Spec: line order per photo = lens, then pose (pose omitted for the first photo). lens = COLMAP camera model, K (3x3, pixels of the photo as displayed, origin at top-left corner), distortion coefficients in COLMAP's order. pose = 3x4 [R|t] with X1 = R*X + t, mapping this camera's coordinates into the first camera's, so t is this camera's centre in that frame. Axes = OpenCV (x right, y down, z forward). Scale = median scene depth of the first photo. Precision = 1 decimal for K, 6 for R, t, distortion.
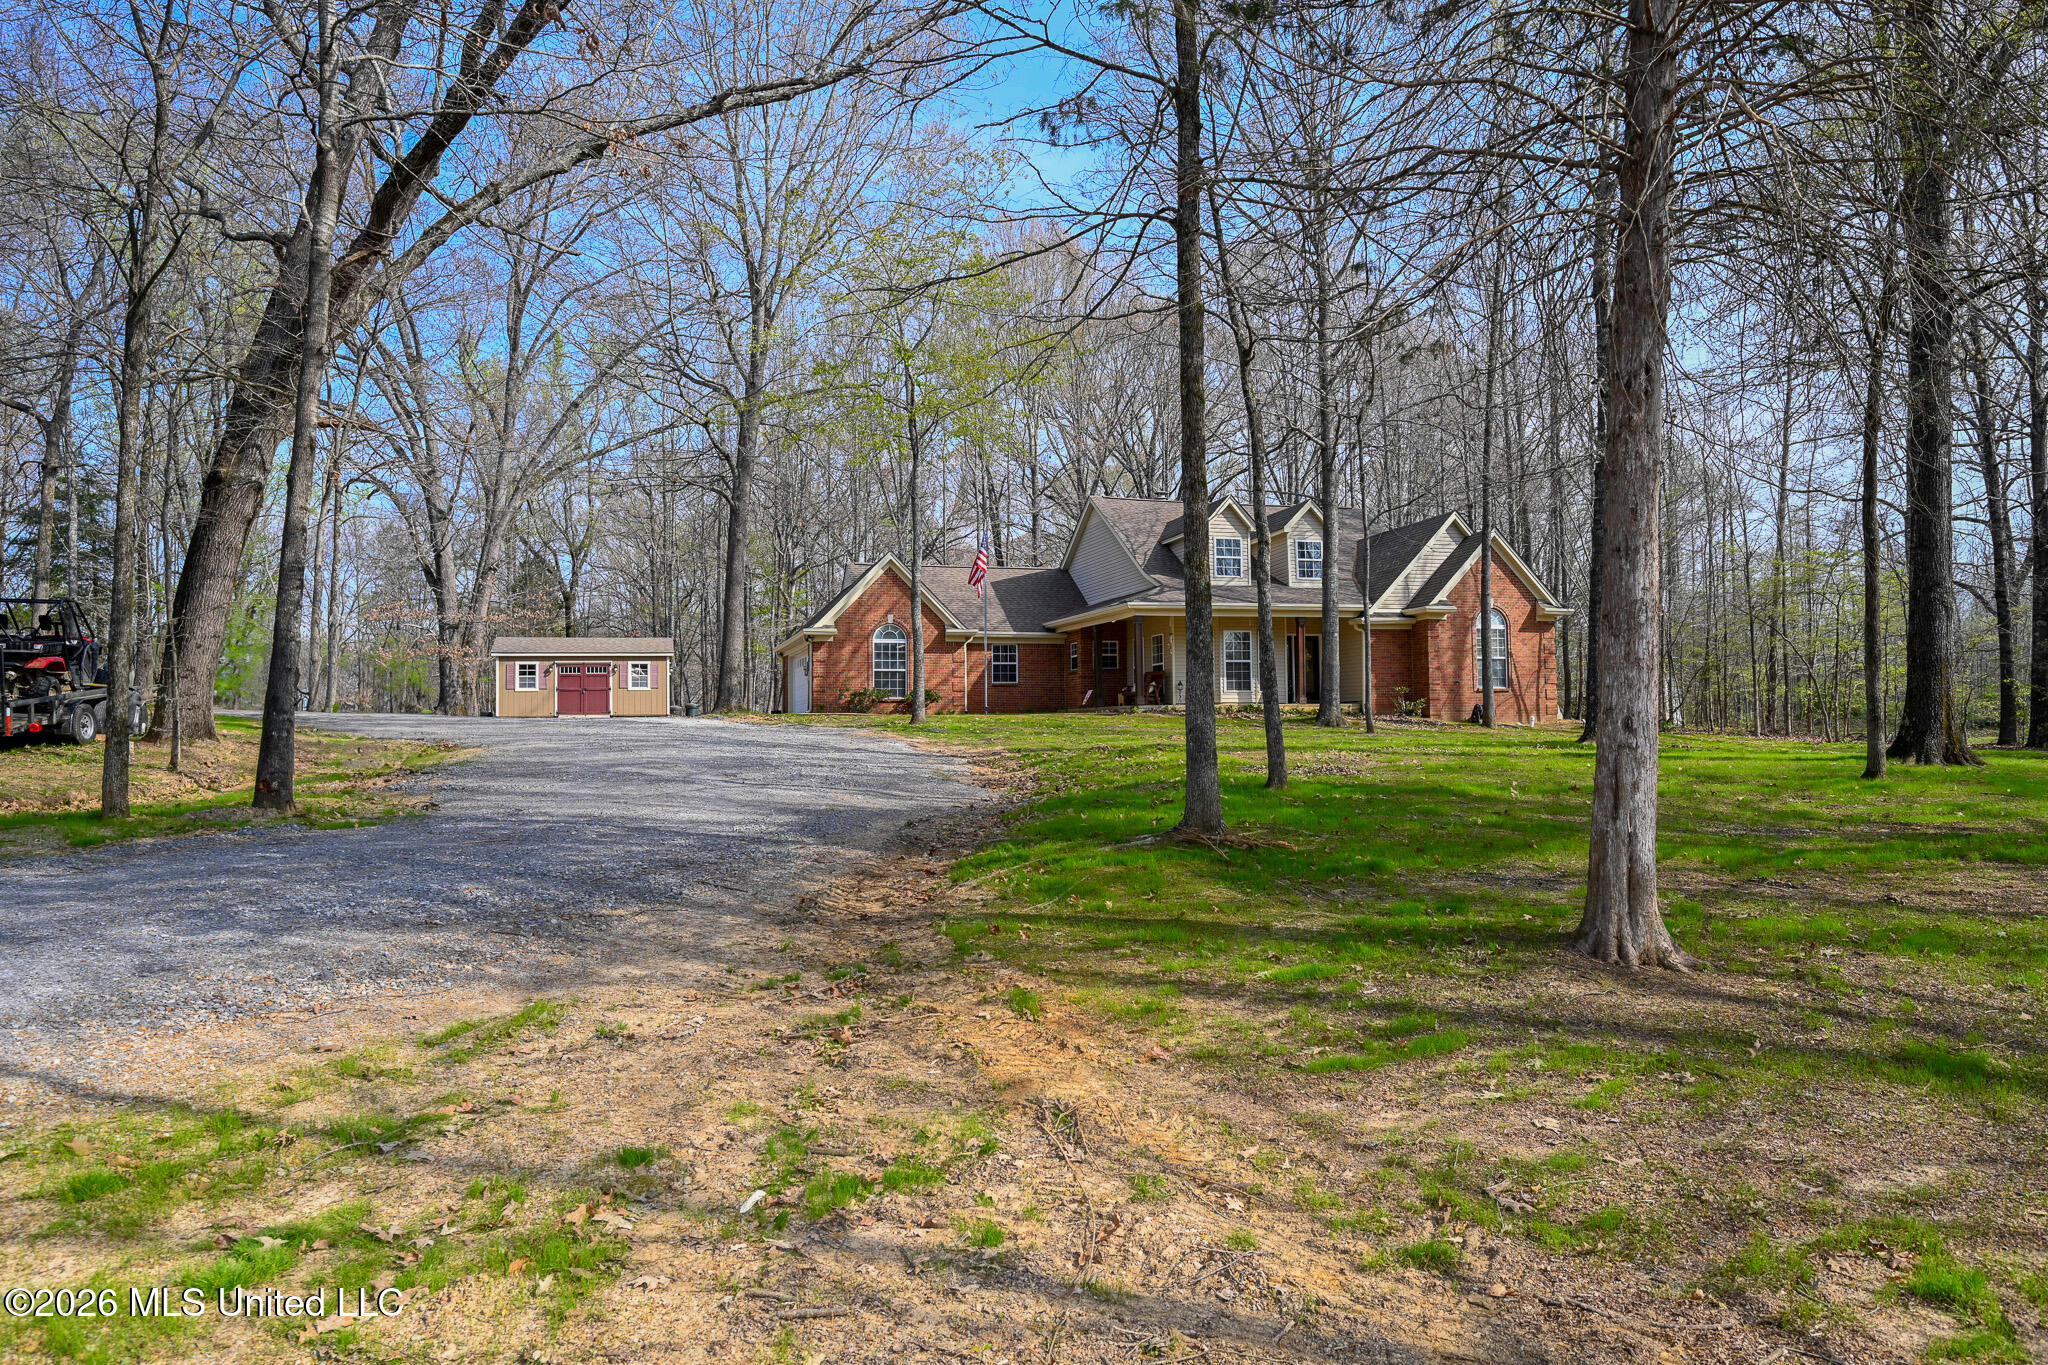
lens RADIAL K [[1373.1, 0, 1024.0], [0, 1373.1, 682.5], [0, 0, 1]] dist [-0.000201, -0.000209]
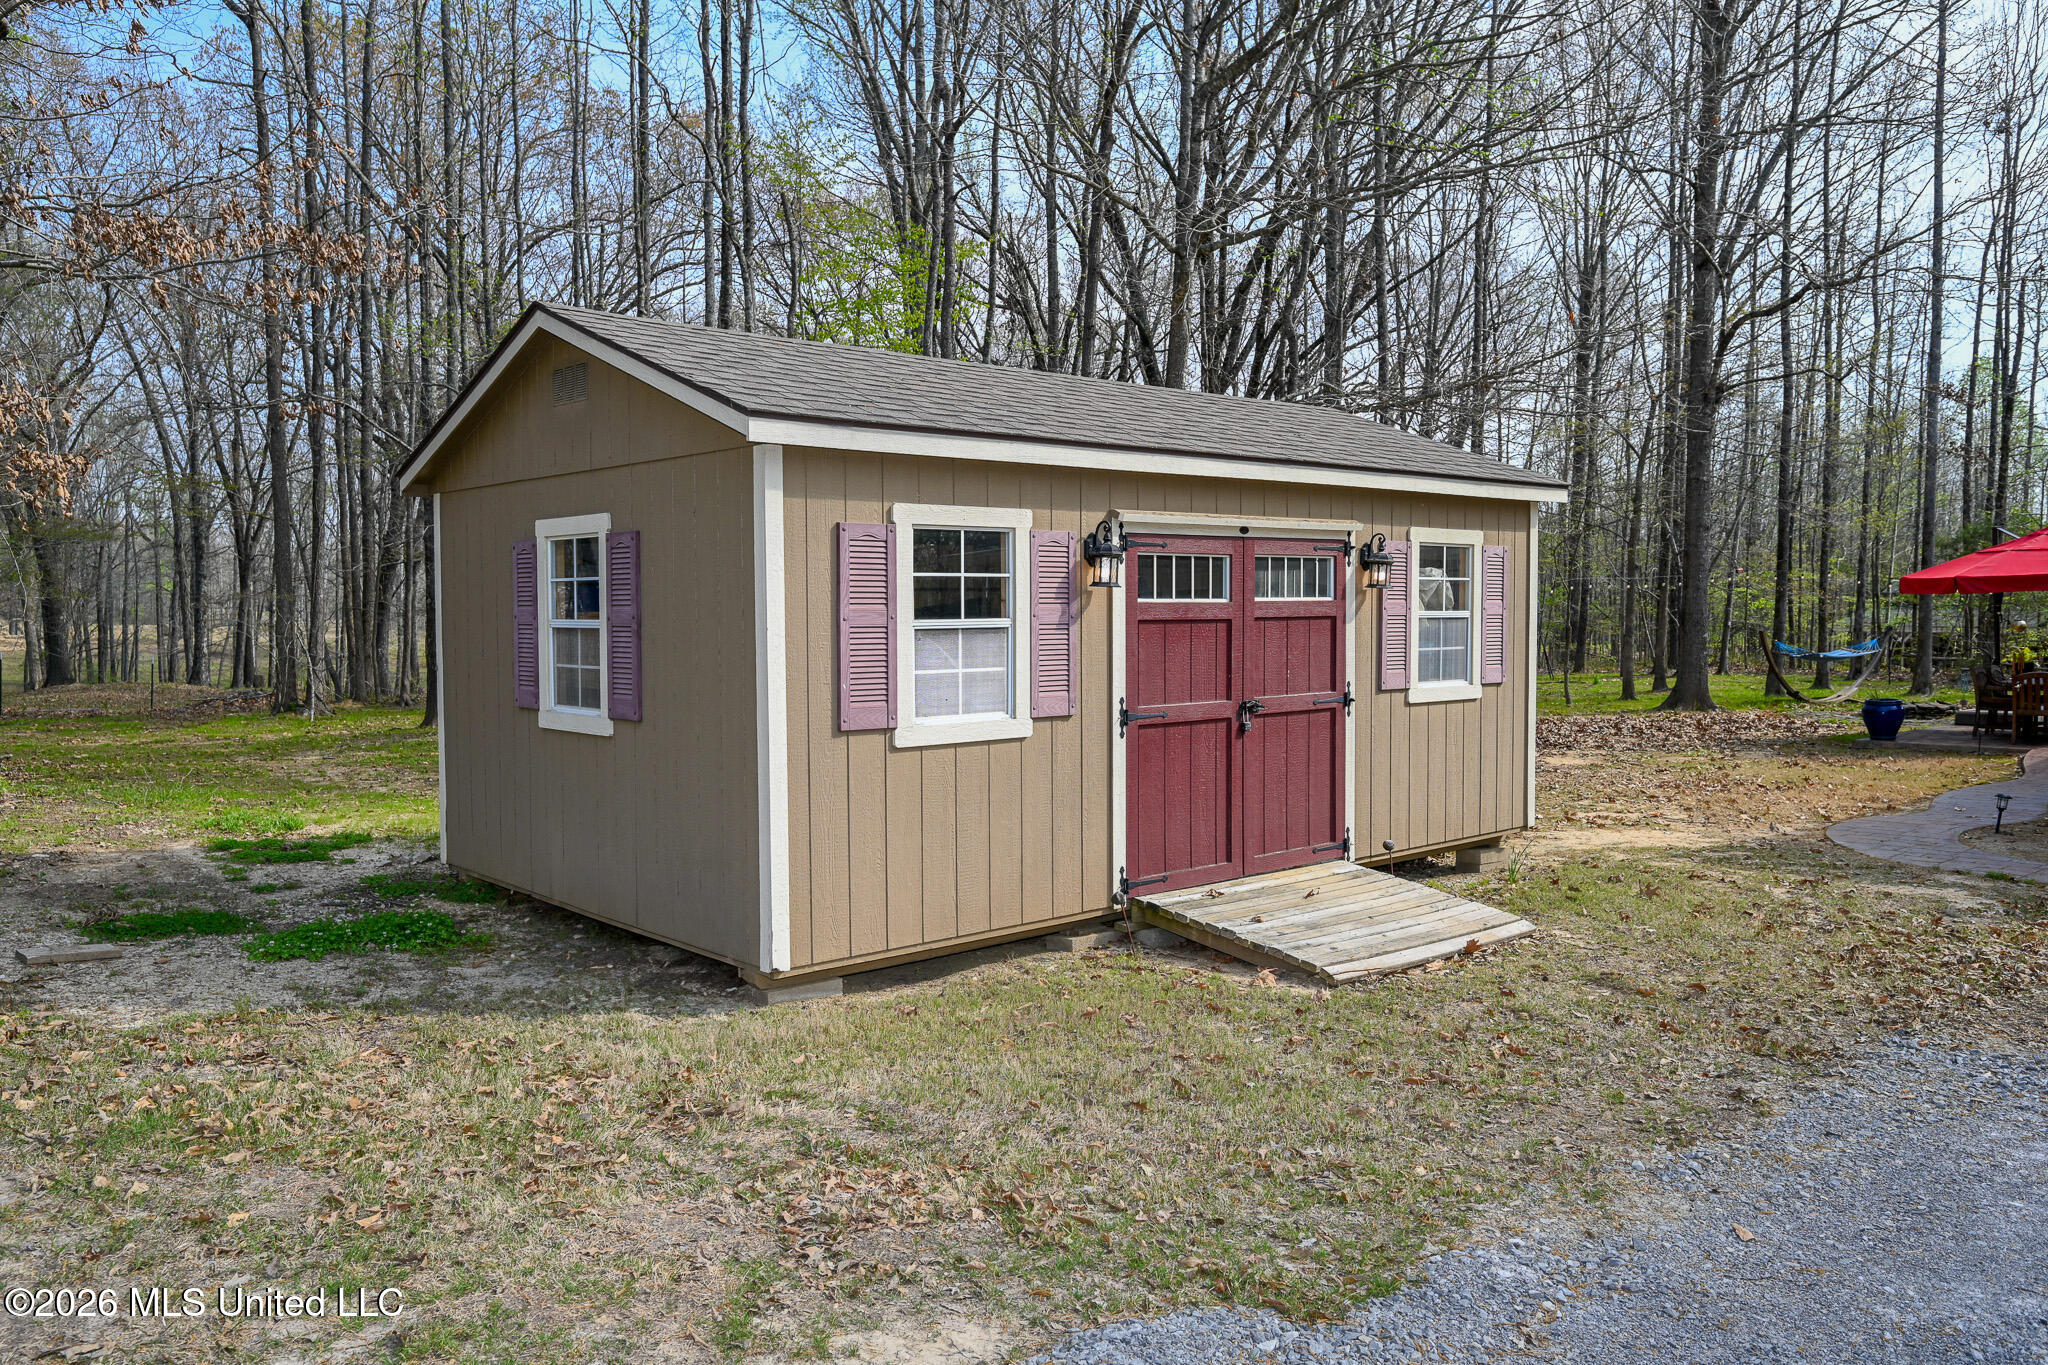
lens RADIAL K [[1542.9, 0, 1024.0], [0, 1542.9, 682.5], [0, 0, 1]] dist [-0.002287, -0.002056]
pose [[0.892021, -0.014269, 0.451769, -0.490068], [-0.019342, 0.997381, 0.069692, -0.010459], [-0.451580, -0.070905, 0.889409, 1.012021]]
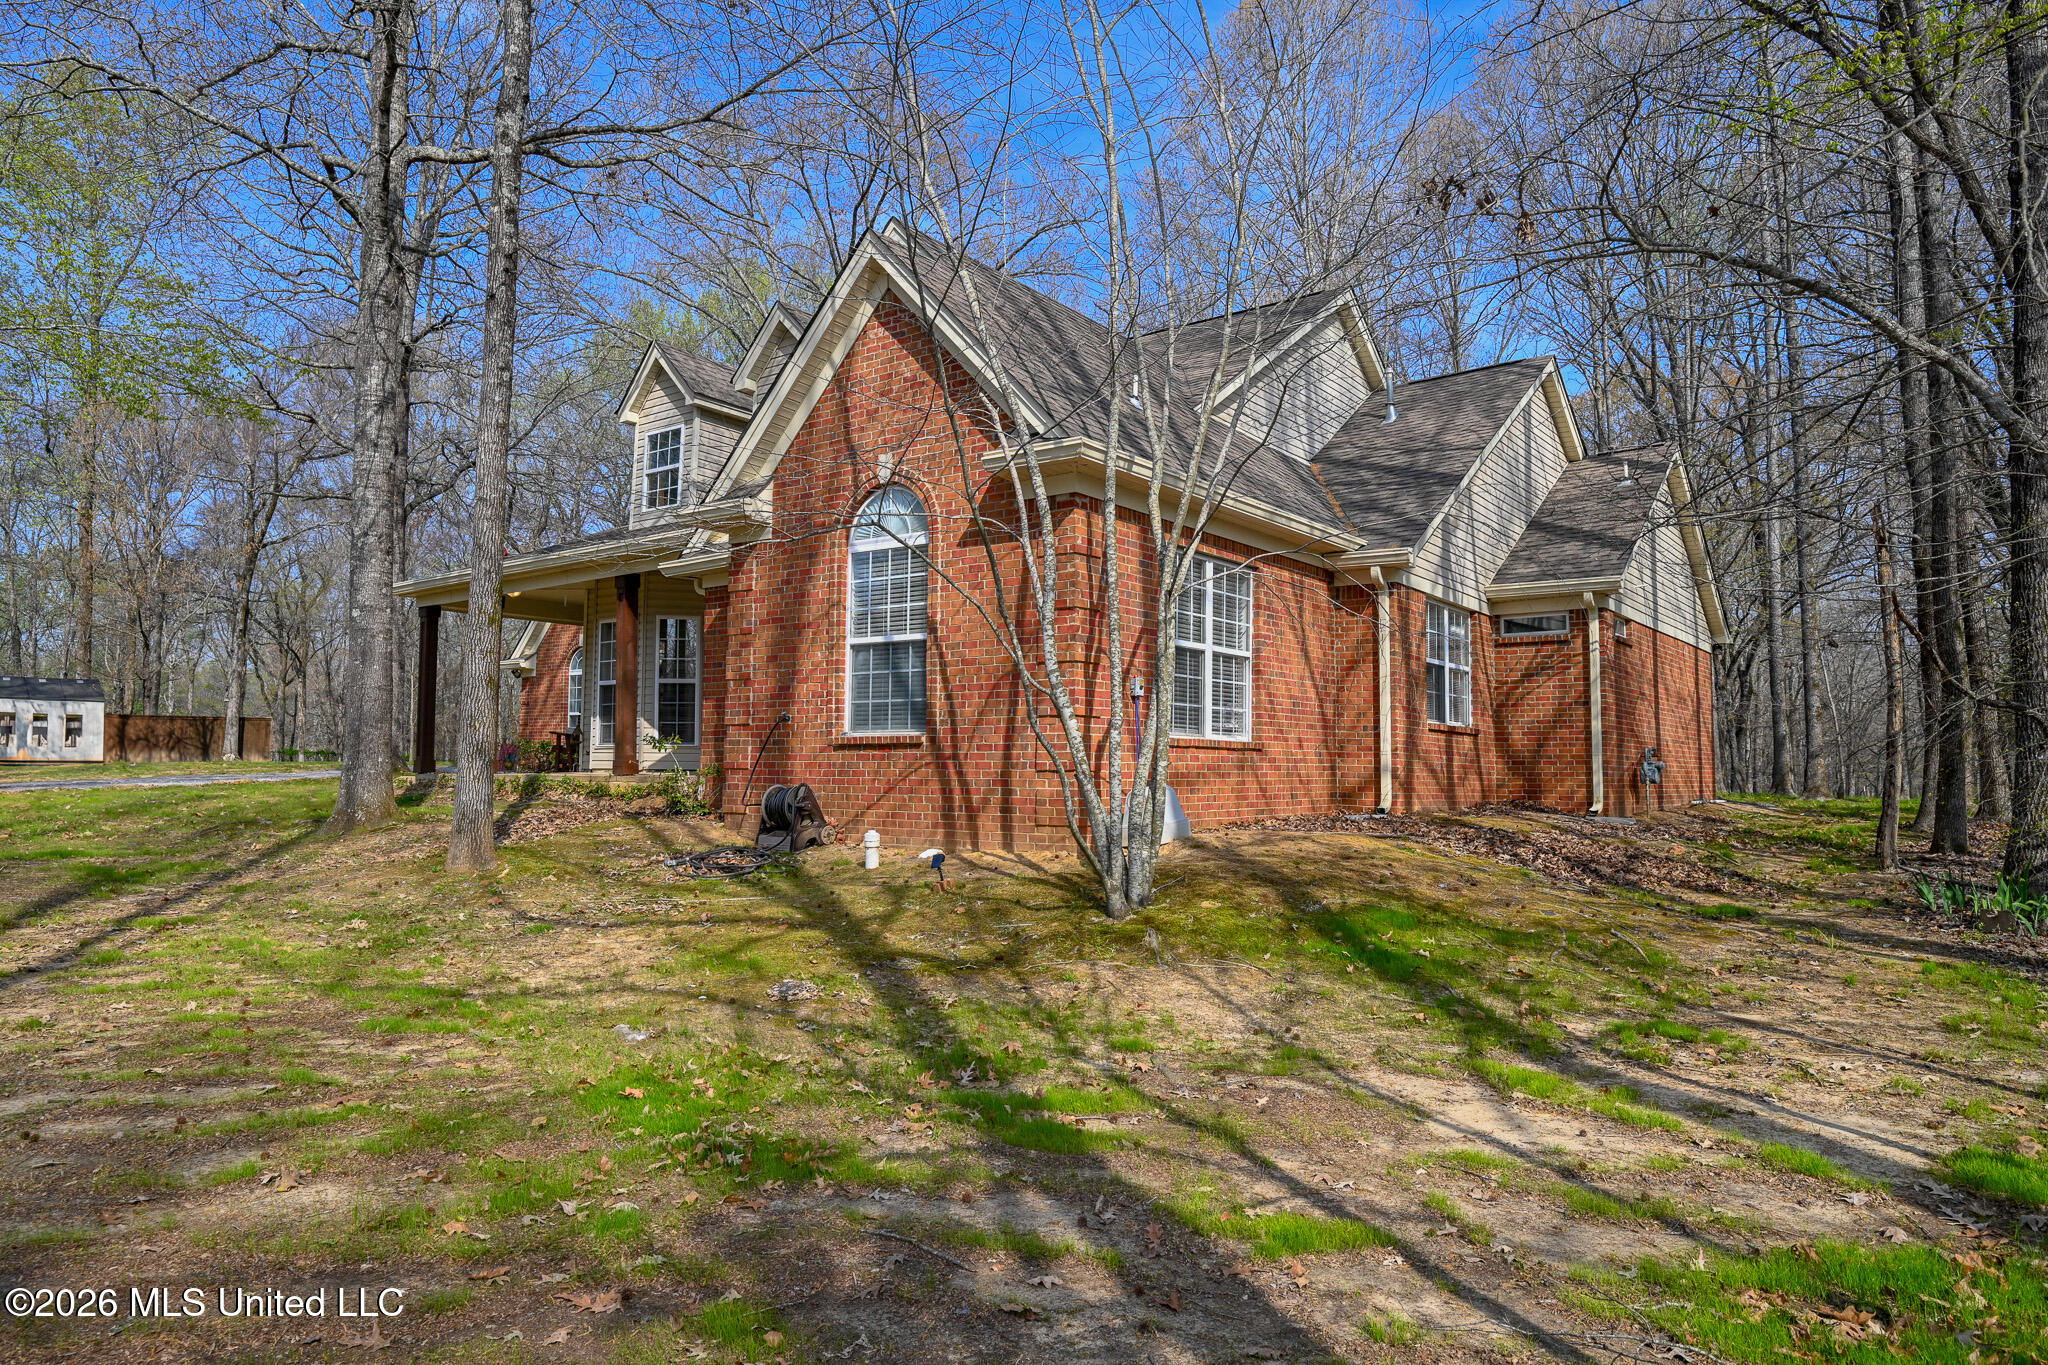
lens RADIAL K [[1279.9, 0, 1024.0], [0, 1279.9, 682.5], [0, 0, 1]] dist [-0.000952, -0.000270]
pose [[0.591852, -0.041978, -0.804953, 0.555718], [0.019915, 0.999100, -0.037460, 0.003532], [0.805801, 0.006140, 0.592155, 0.791250]]
